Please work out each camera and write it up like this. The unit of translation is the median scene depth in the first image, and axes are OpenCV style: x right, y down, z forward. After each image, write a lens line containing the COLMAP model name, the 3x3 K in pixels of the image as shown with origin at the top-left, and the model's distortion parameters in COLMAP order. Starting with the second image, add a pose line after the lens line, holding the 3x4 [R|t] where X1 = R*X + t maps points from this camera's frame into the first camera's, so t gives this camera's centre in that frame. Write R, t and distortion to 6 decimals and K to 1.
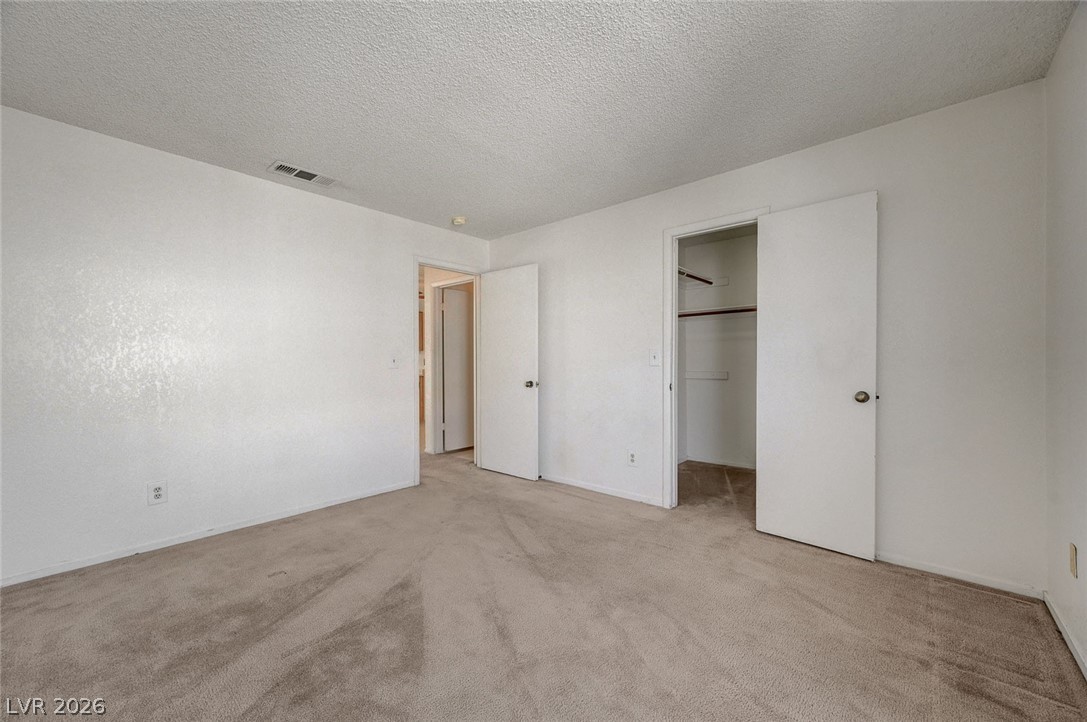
lens RADIAL K [[427.0, 0, 541.2], [0, 427.0, 361.6], [0, 0, 1]] dist [-0.002954, 0.001087]
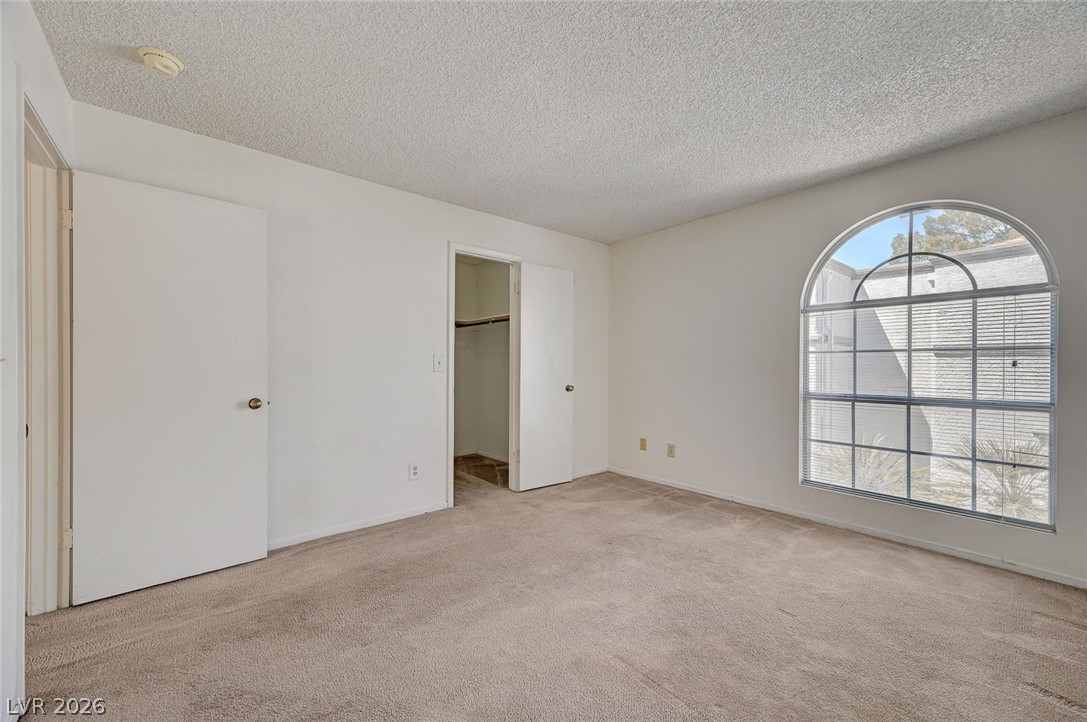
lens RADIAL K [[427.0, 0, 543.7], [0, 427.0, 362.7], [0, 0, 1]] dist [-0.002954, 0.001087]
pose [[0.148020, 0.012602, 0.988904, -0.692533], [0.006296, 0.999887, -0.013684, 0.005317], [-0.988964, 0.008252, 0.147923, 0.602922]]
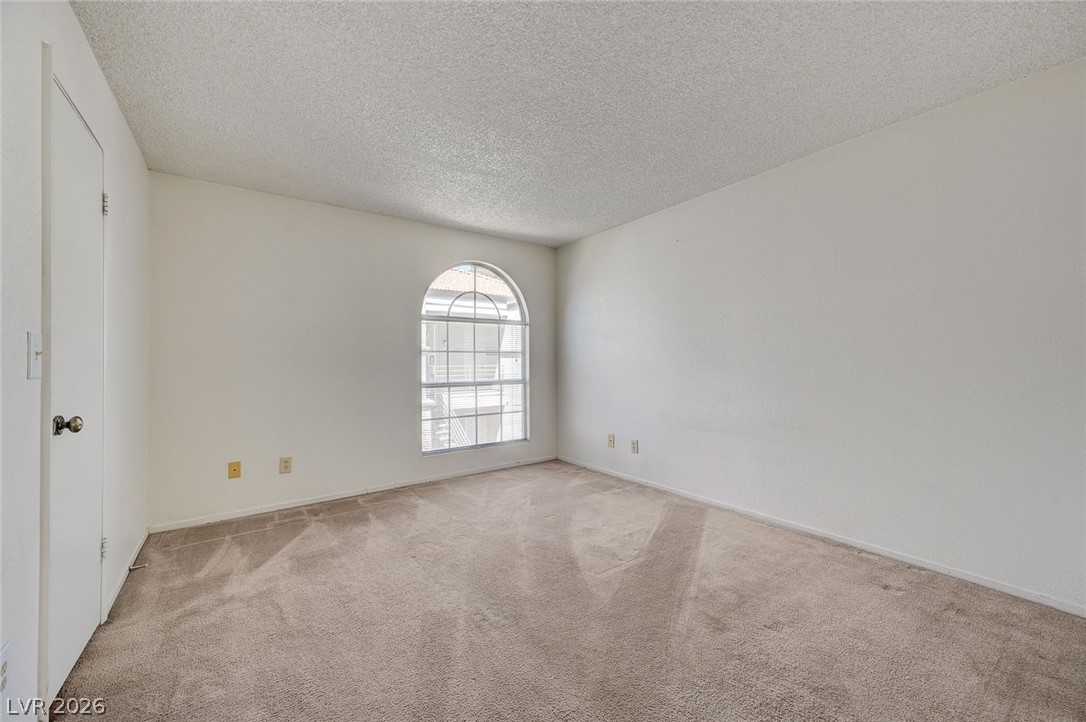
lens RADIAL K [[426.6, 0, 547.7], [0, 426.6, 357.4], [0, 0, 1]] dist [-0.002954, 0.001087]
pose [[-0.981610, 0.012502, 0.190490, -0.228174], [0.011870, 0.999920, -0.004456, -0.000575], [-0.190530, -0.002113, -0.981679, 1.297893]]
